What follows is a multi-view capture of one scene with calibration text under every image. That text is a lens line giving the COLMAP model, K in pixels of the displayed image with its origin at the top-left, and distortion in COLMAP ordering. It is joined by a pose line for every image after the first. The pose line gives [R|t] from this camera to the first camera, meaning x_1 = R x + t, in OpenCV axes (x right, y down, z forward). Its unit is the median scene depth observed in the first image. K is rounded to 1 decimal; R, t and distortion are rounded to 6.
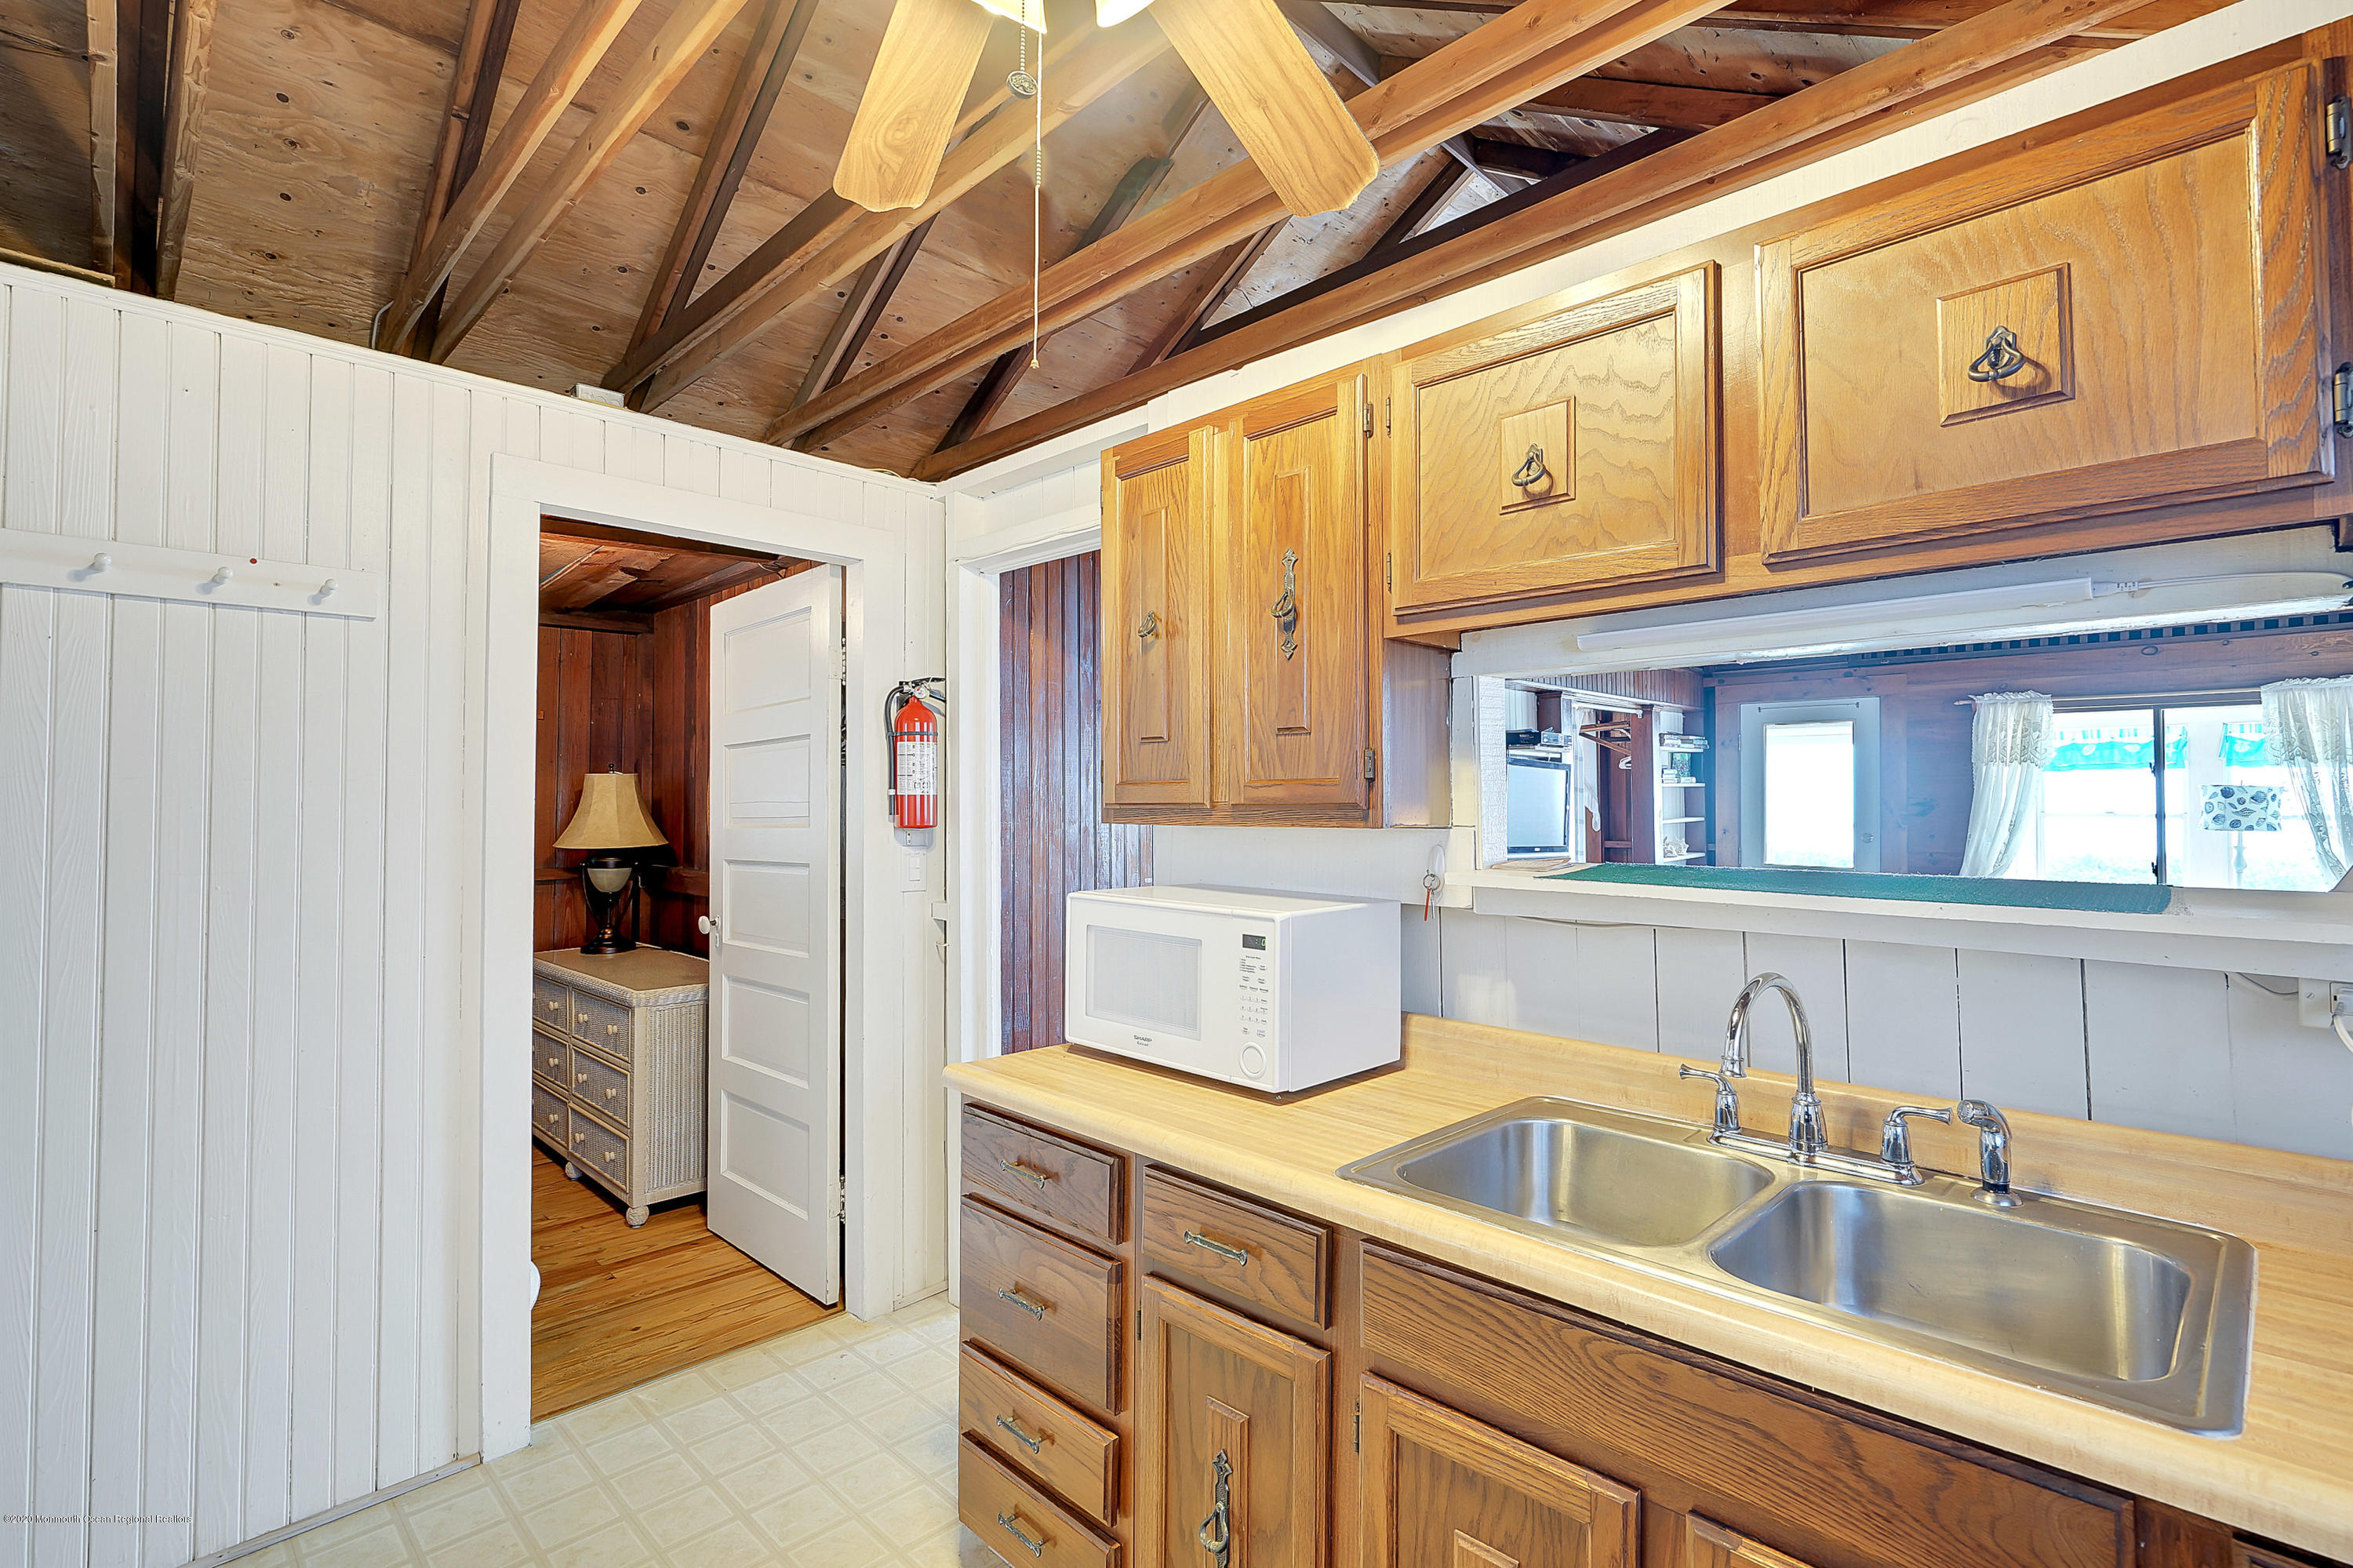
lens RADIAL K [[1096.6, 0, 1185.5], [0, 1096.6, 776.4], [0, 0, 1]] dist [0.001663, 0.000615]
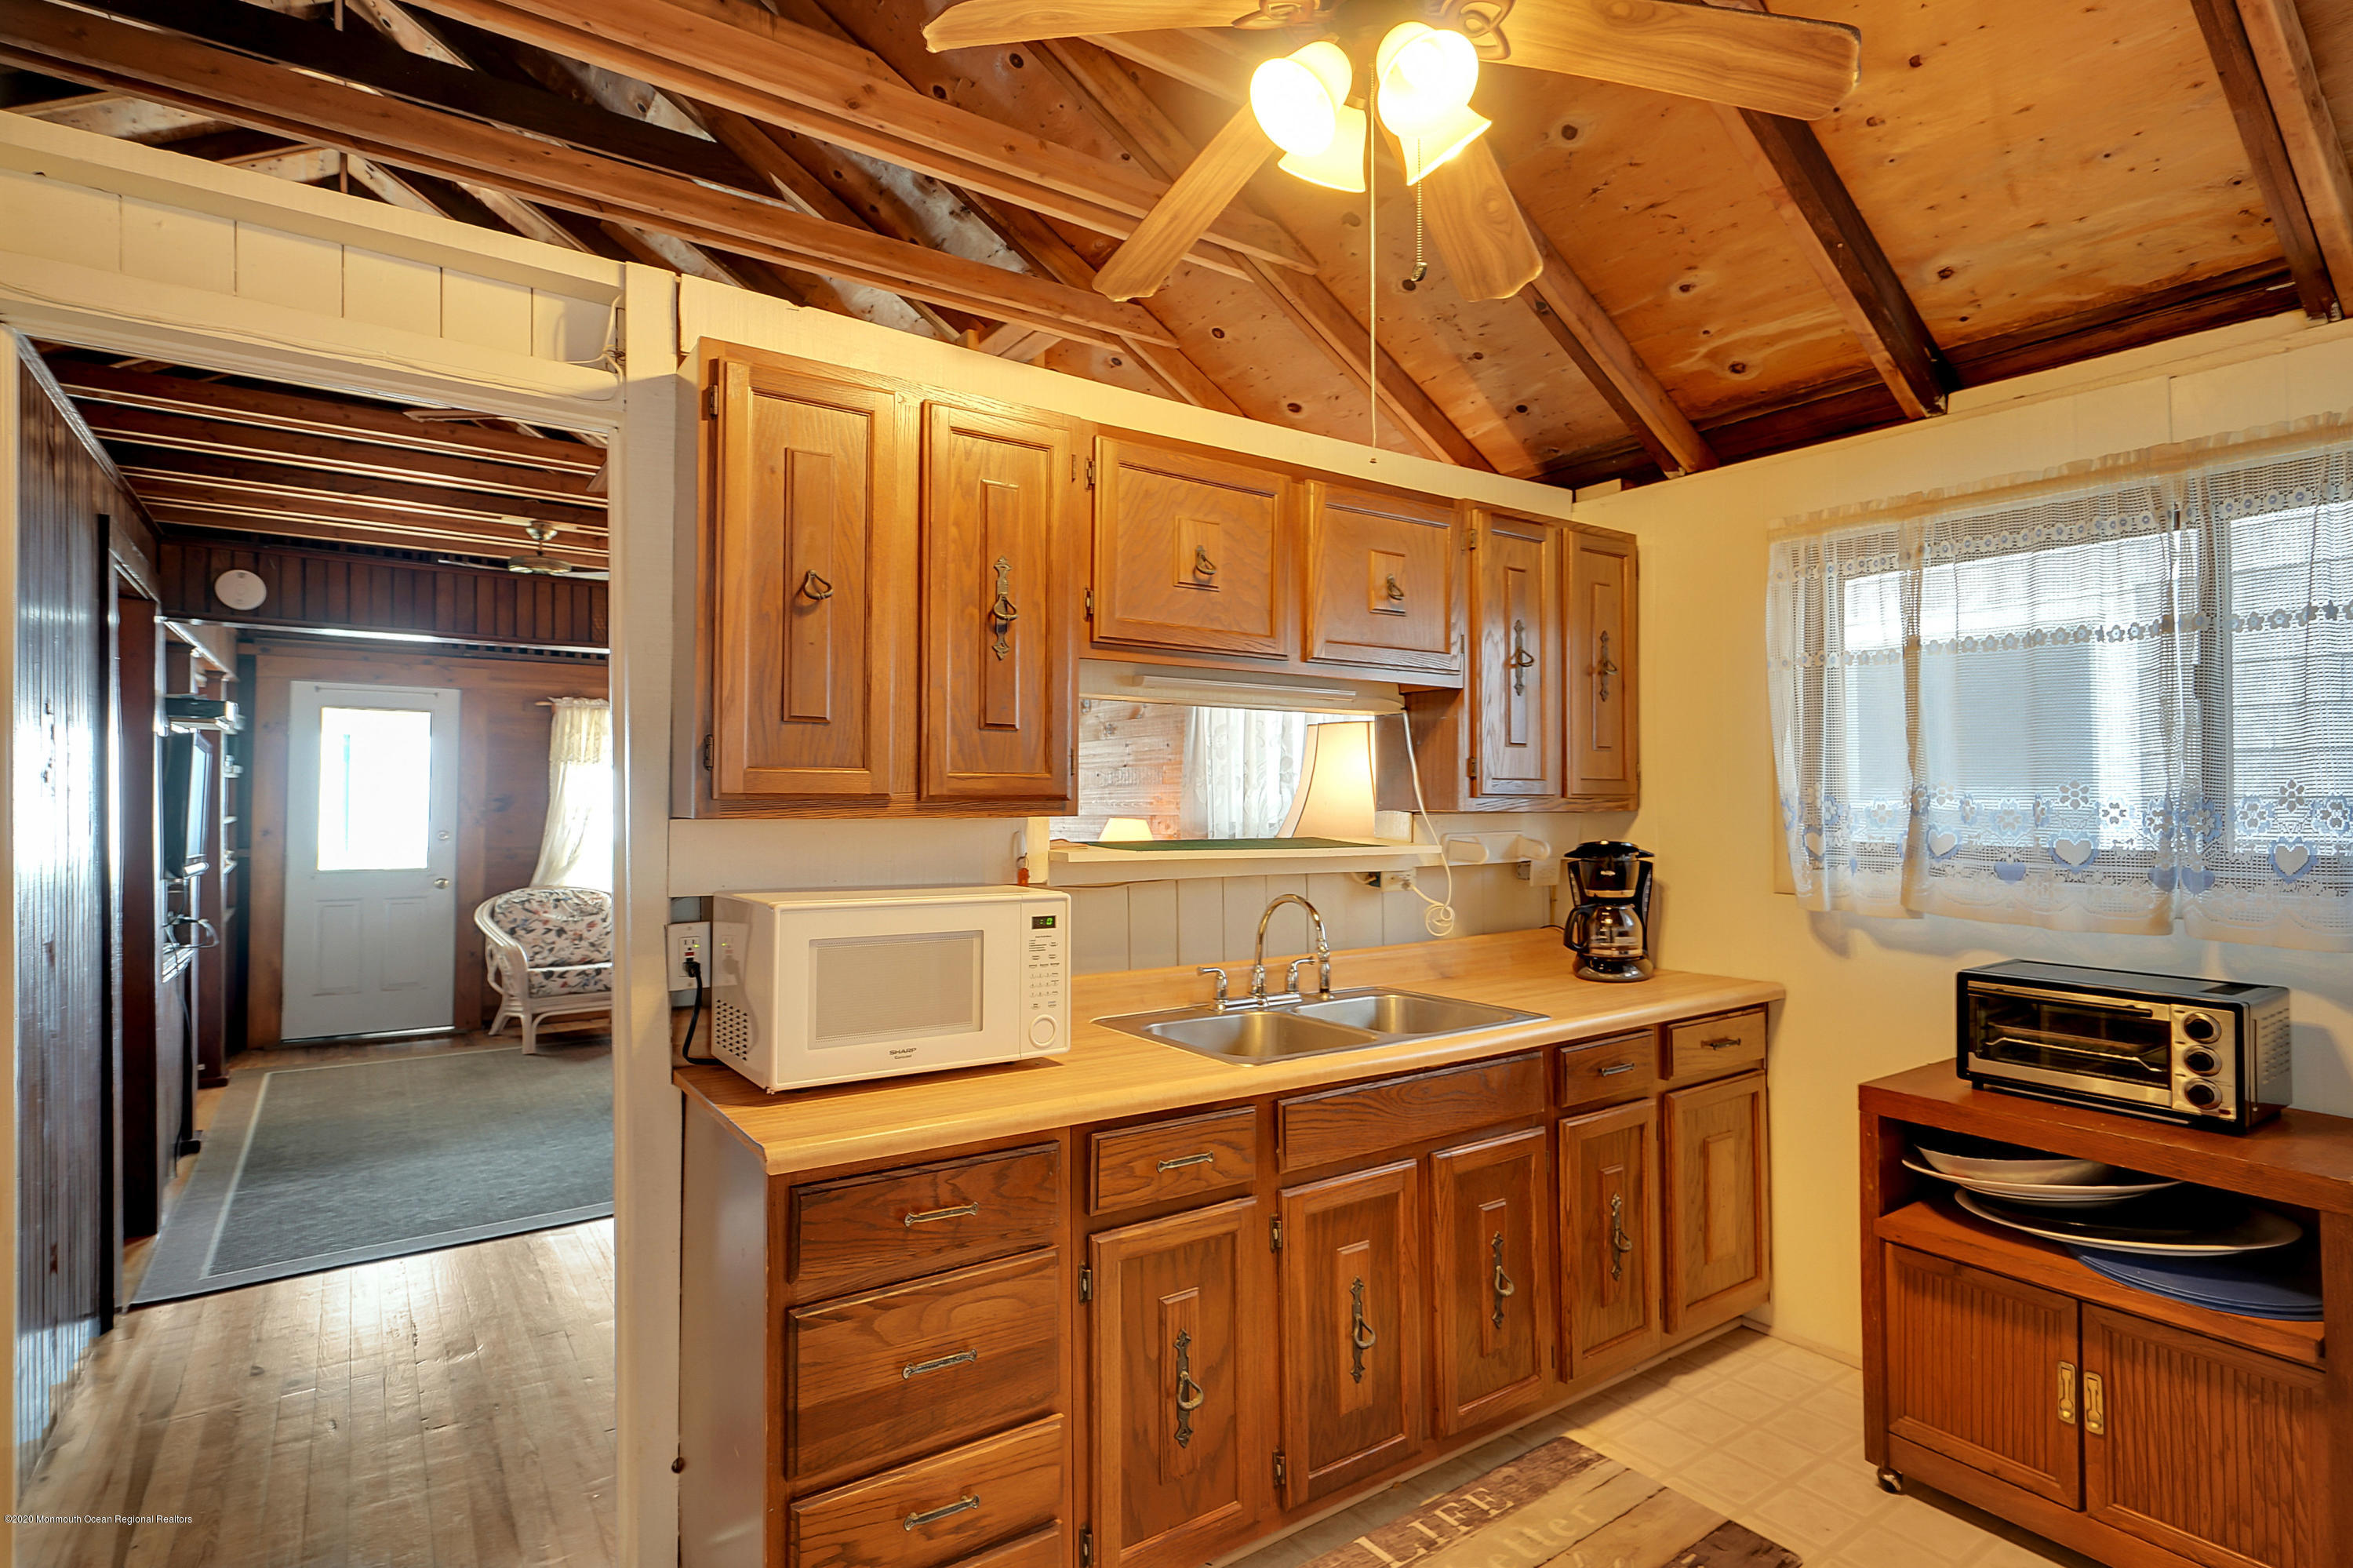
lens RADIAL K [[1196.1, 0, 1176.5], [0, 1196.1, 784.0], [0, 0, 1]] dist [0.000370, 0.000101]
pose [[0.185630, 0.016724, 0.982477, -0.920594], [-0.027334, 0.999556, -0.011850, 0.020596], [-0.982239, -0.024655, 0.186005, 0.555691]]
